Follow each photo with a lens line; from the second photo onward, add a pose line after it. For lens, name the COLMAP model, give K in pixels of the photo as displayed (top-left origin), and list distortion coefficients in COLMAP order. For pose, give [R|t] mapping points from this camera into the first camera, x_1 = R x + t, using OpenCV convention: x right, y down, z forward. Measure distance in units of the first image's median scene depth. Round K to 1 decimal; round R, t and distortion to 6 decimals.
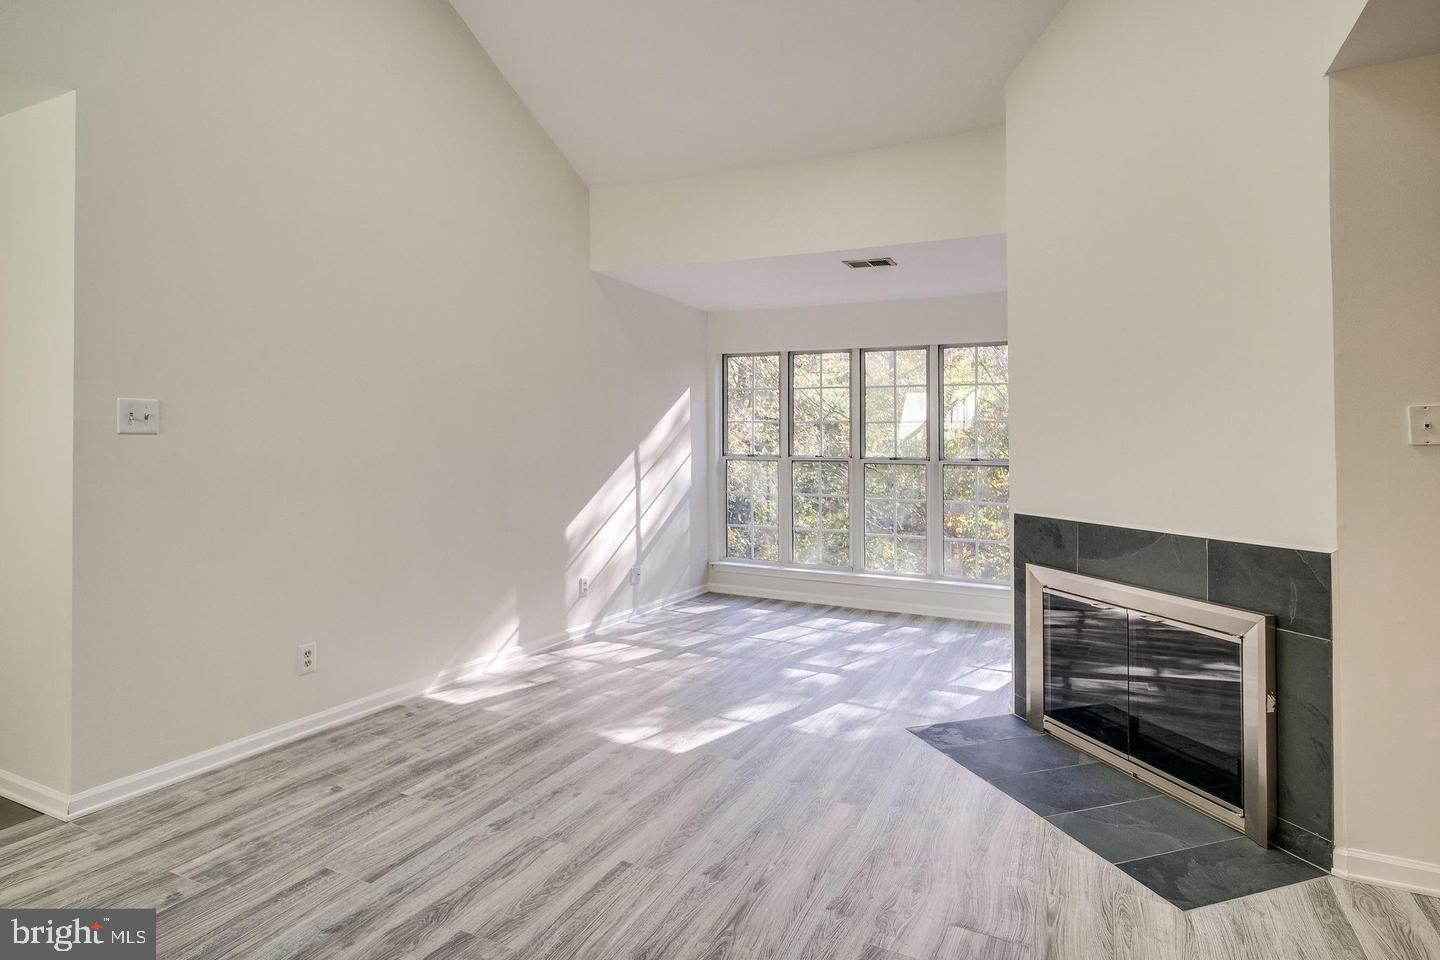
lens RADIAL K [[765.8, 0, 727.0], [0, 765.8, 426.5], [0, 0, 1]] dist [0.012367, -0.001947]
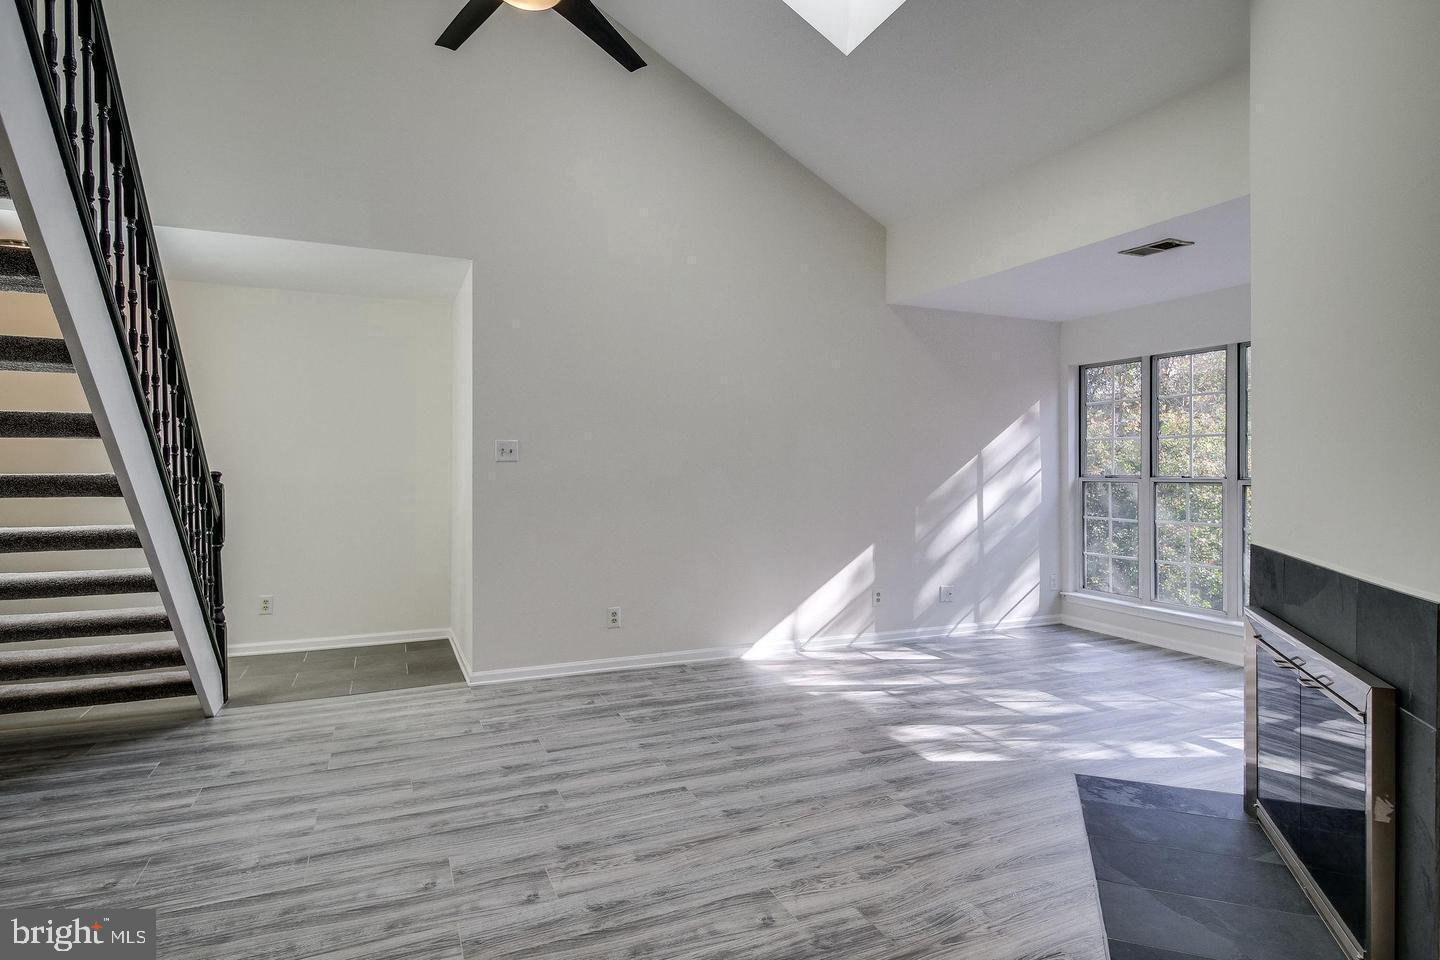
lens RADIAL K [[768.0, 0, 721.7], [0, 768.0, 457.5], [0, 0, 1]] dist [0.013027, -0.002326]
pose [[0.762896, -0.020039, -0.646210, 0.645652], [0.024394, 0.999700, -0.002202, 0.015855], [0.646061, -0.014084, 0.763156, 0.054538]]
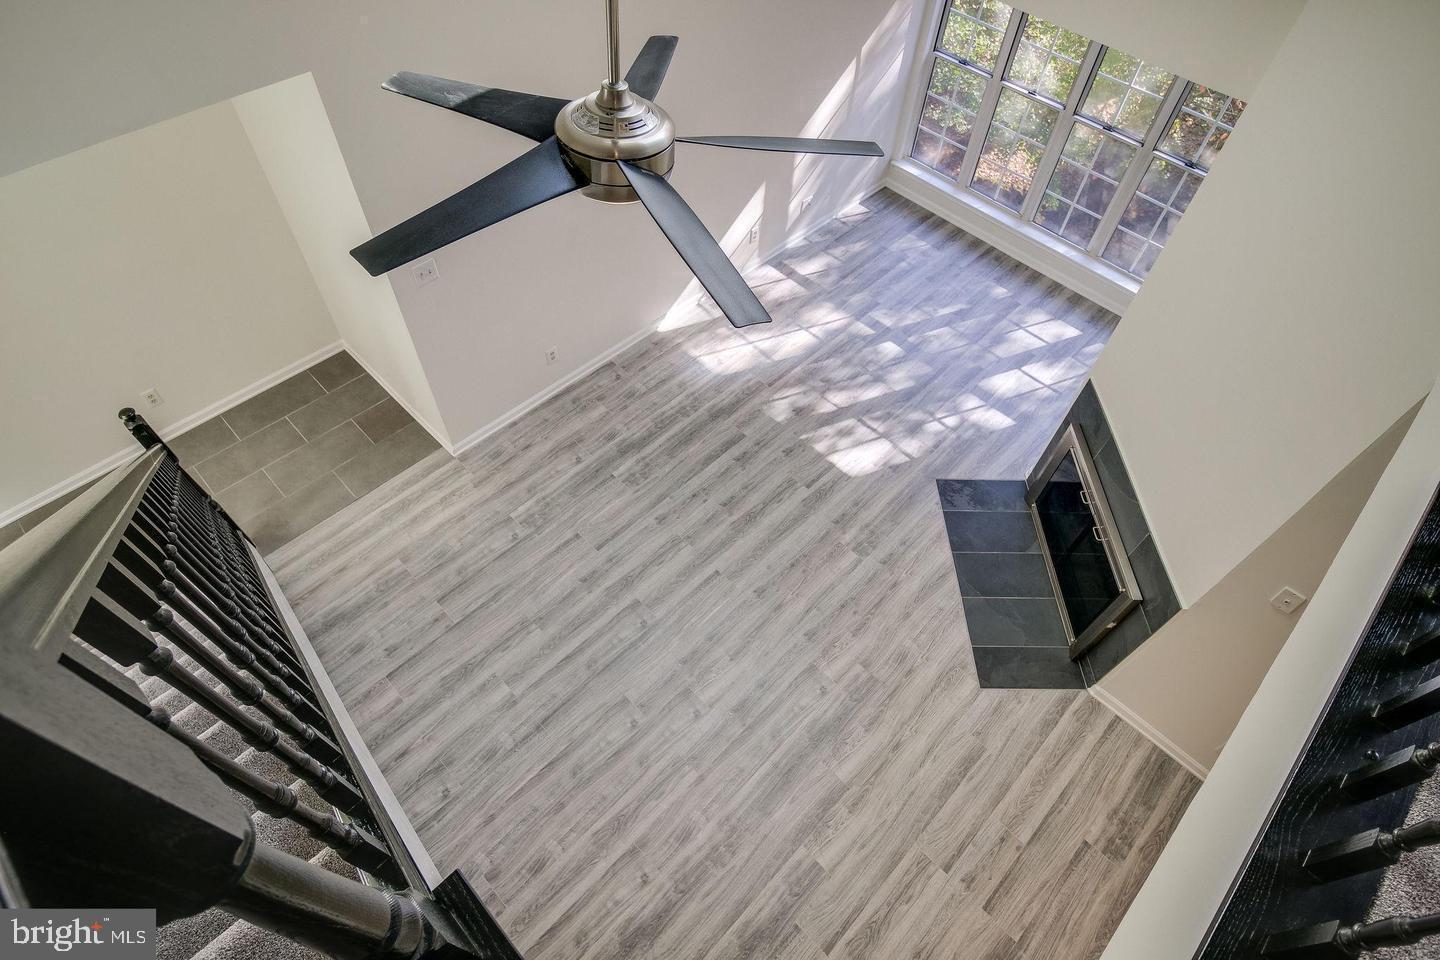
lens RADIAL K [[776.8, 0, 720.0], [0, 776.8, 466.2], [0, 0, 1]] dist [0.004476, -0.009881]
pose [[0.946557, 0.276002, -0.166893, 0.108798], [-0.026453, 0.582125, 0.812669, -1.009903], [0.321451, -0.764822, 0.558316, 0.091407]]
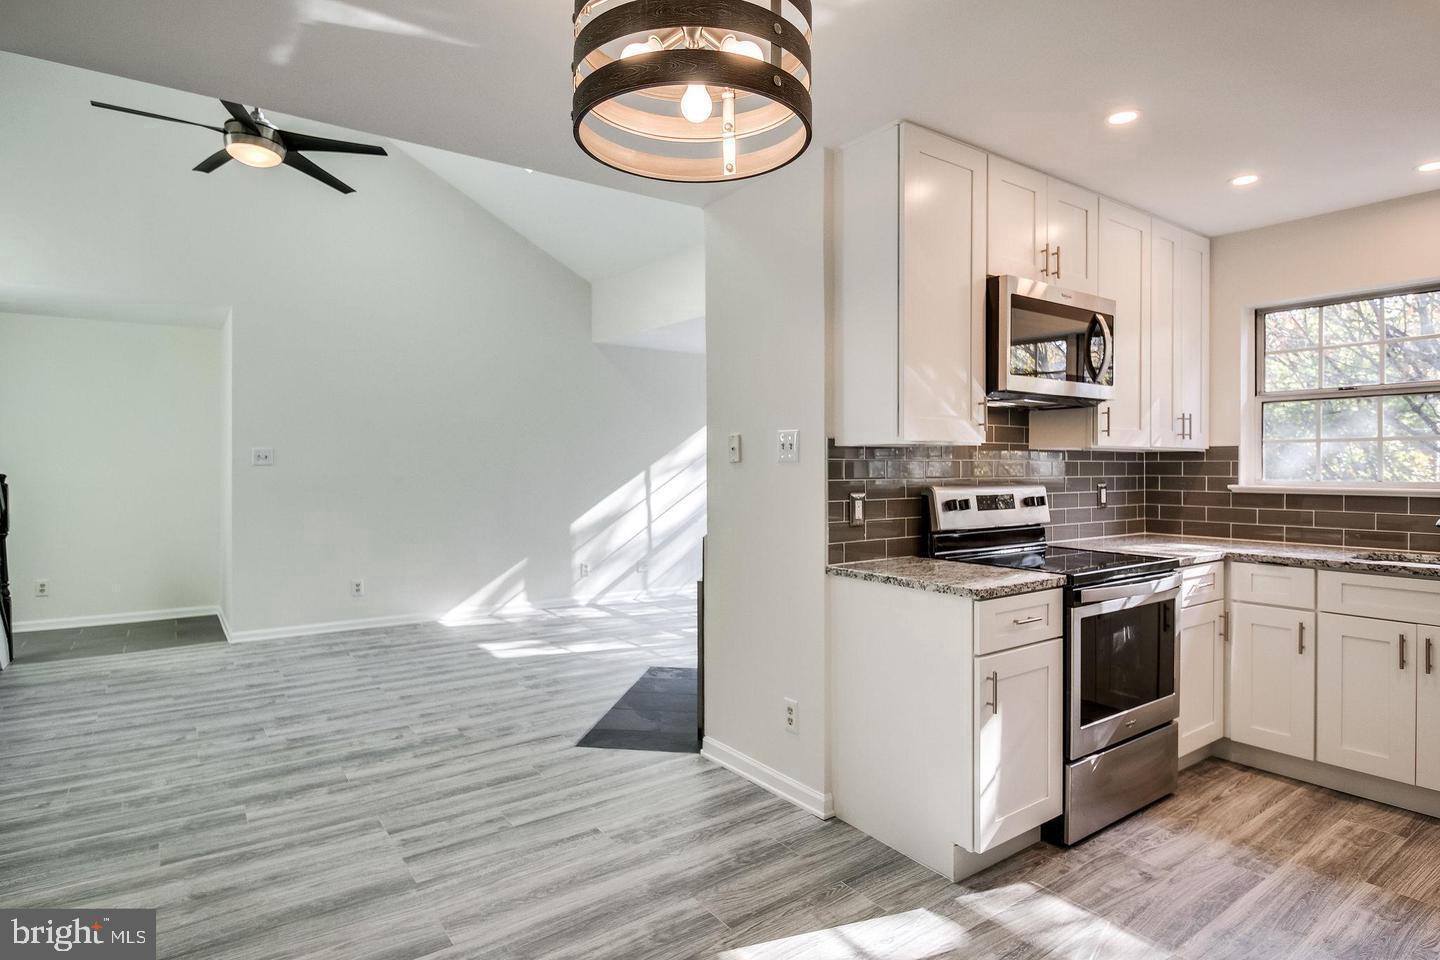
lens RADIAL K [[776.8, 0, 720.0], [0, 776.8, 466.2], [0, 0, 1]] dist [0.004476, -0.009881]
pose [[0.878271, -0.012934, -0.477988, 1.305783], [0.023647, 0.999586, 0.016401, 0.006954], [0.477578, -0.025708, 0.878213, -0.231046]]
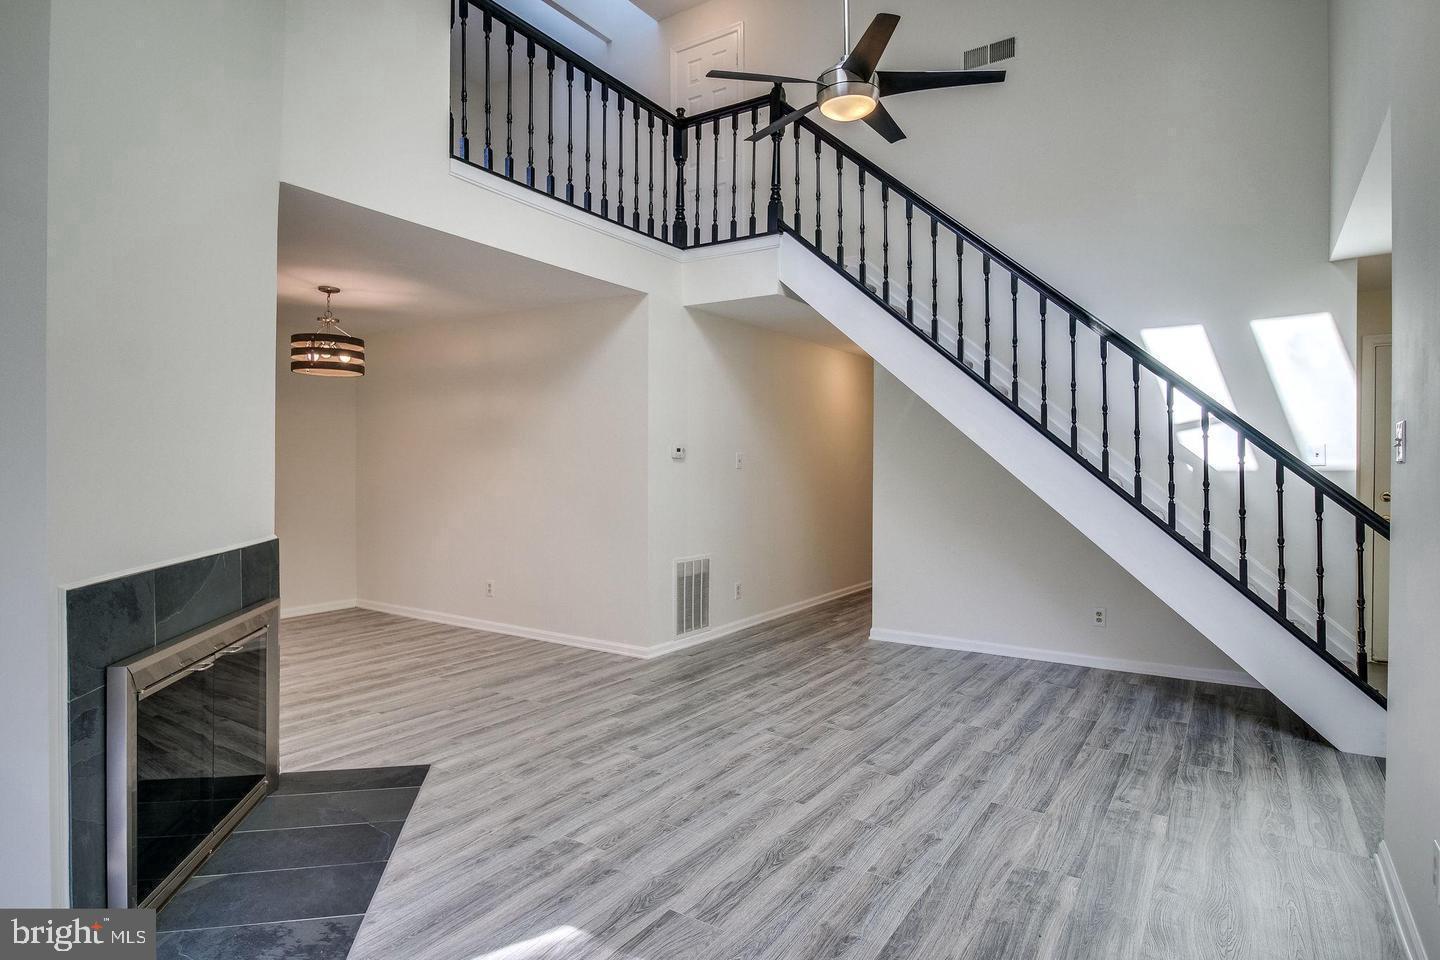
lens RADIAL K [[776.8, 0, 720.0], [0, 776.8, 466.2], [0, 0, 1]] dist [0.004476, -0.009881]
pose [[-0.991114, -0.017762, 0.131821, -0.134489], [-0.021516, 0.999401, -0.027108, 0.050671], [-0.131261, -0.029703, -0.990903, 1.940028]]
